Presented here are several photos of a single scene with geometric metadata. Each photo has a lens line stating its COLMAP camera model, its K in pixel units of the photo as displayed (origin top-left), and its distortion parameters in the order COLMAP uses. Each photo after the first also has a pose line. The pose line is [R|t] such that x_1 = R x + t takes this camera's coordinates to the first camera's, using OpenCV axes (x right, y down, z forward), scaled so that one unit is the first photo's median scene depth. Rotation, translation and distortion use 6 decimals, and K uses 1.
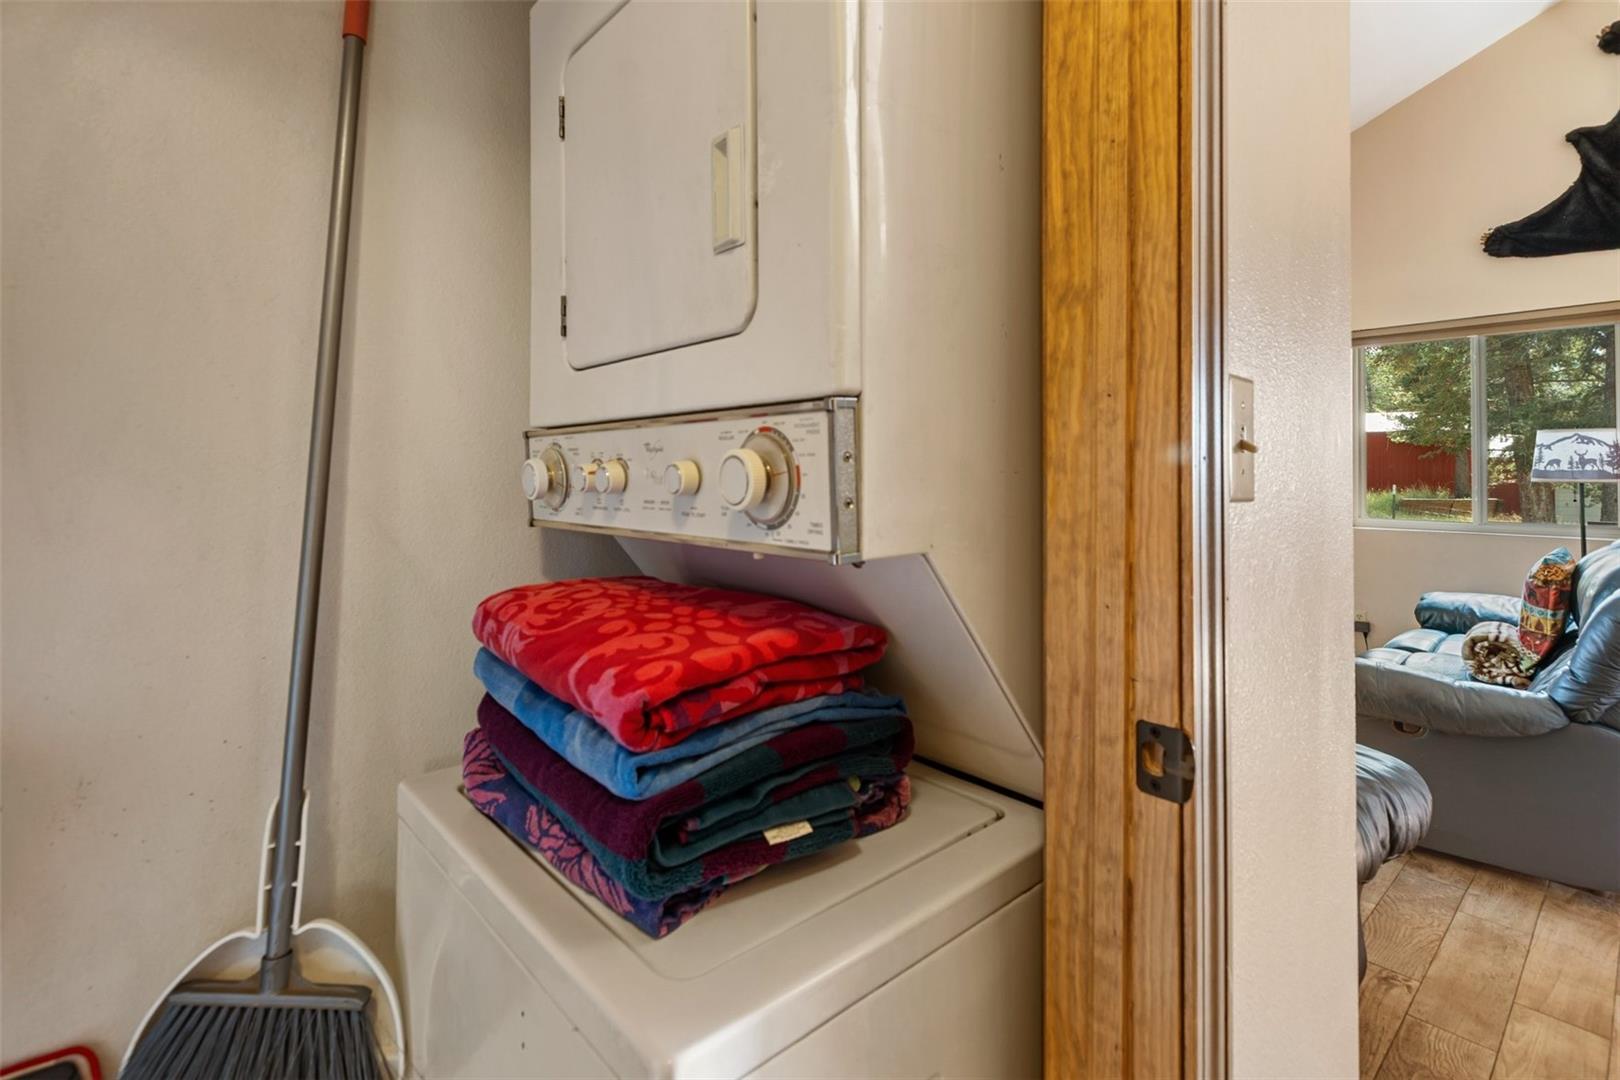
lens RADIAL K [[740.3, 0, 823.5], [0, 740.3, 455.5], [0, 0, 1]] dist [-0.008518, 0.001245]
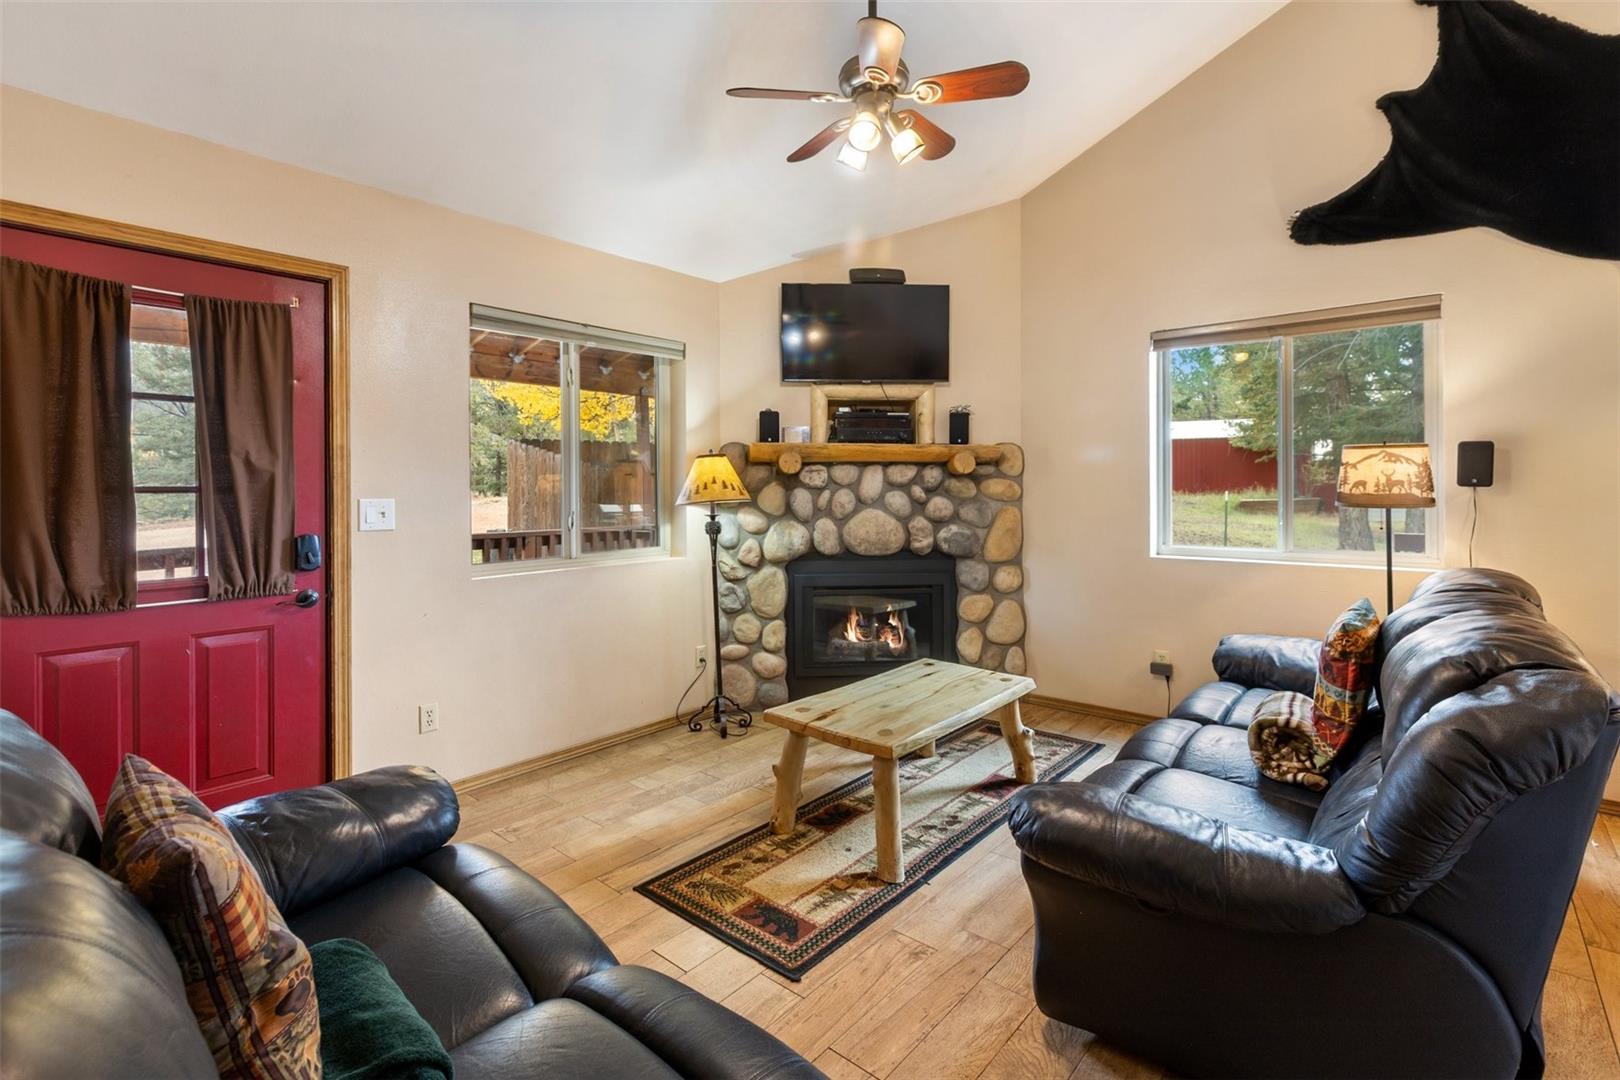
lens RADIAL K [[740.3, 0, 806.8], [0, 740.3, 485.6], [0, 0, 1]] dist [-0.008518, 0.001245]
pose [[0.991241, -0.016755, 0.131000, 0.264051], [0.013136, 0.999509, 0.028438, -0.022468], [-0.131412, -0.026468, 0.990974, 0.254304]]
